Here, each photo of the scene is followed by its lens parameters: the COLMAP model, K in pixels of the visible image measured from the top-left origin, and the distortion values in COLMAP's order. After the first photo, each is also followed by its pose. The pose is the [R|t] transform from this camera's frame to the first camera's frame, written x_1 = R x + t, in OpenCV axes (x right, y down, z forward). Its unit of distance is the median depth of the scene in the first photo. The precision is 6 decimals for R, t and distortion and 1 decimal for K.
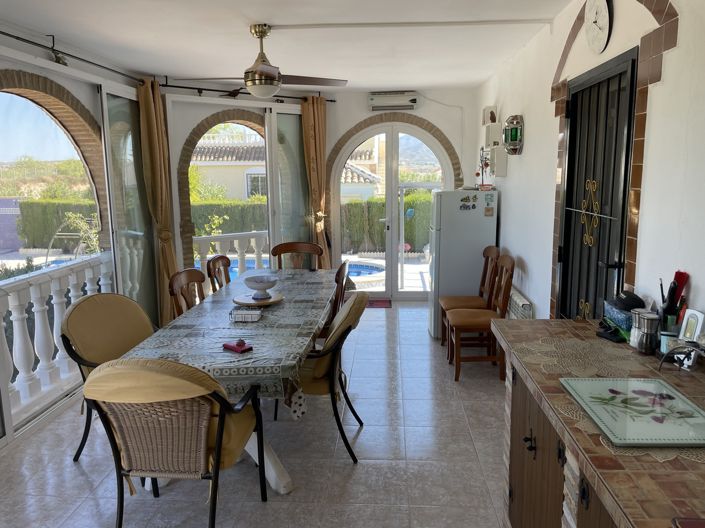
lens RADIAL K [[540.2, 0, 355.7], [0, 540.2, 265.1], [0, 0, 1]] dist [0.071678, -0.092327]
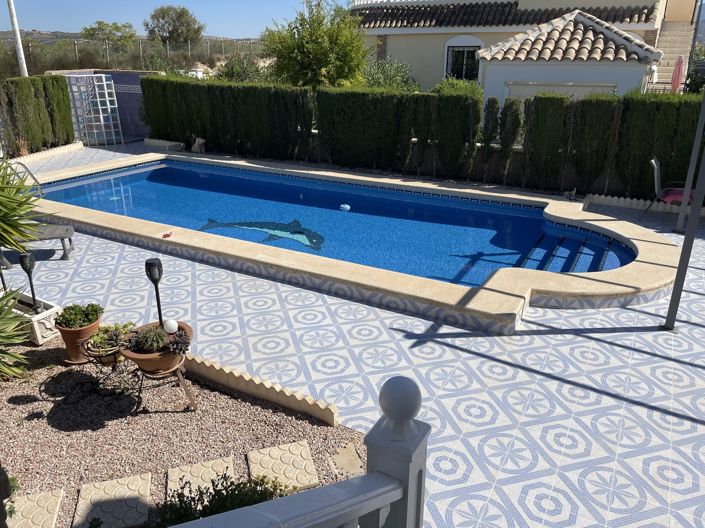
lens RADIAL K [[540.2, 0, 352.2], [0, 540.2, 262.6], [0, 0, 1]] dist [0.071678, -0.092327]
pose [[0.905190, 0.166160, -0.391180, 0.027510], [-0.085256, 0.972690, 0.215884, -0.089632], [0.416368, -0.162066, 0.894635, 0.643367]]
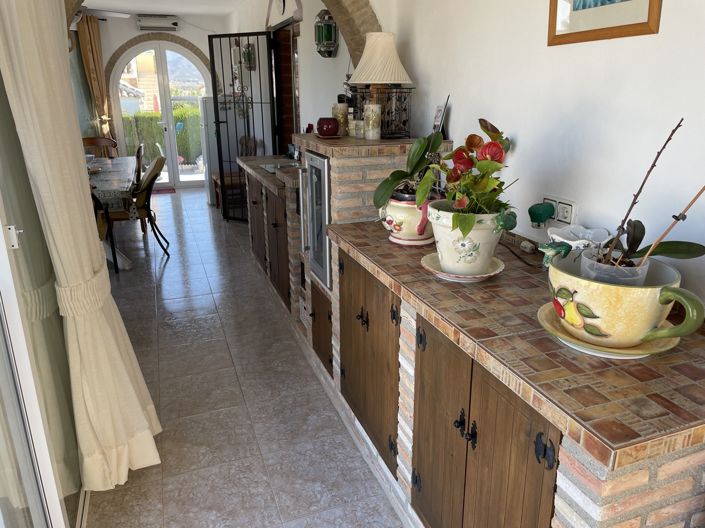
lens RADIAL K [[540.2, 0, 357.4], [0, 540.2, 263.1], [0, 0, 1]] dist [0.071678, -0.092327]
pose [[0.916249, -0.113006, 0.384341, -0.033637], [0.059567, 0.987155, 0.148243, 0.047858], [-0.396157, -0.112934, 0.911211, -0.226648]]
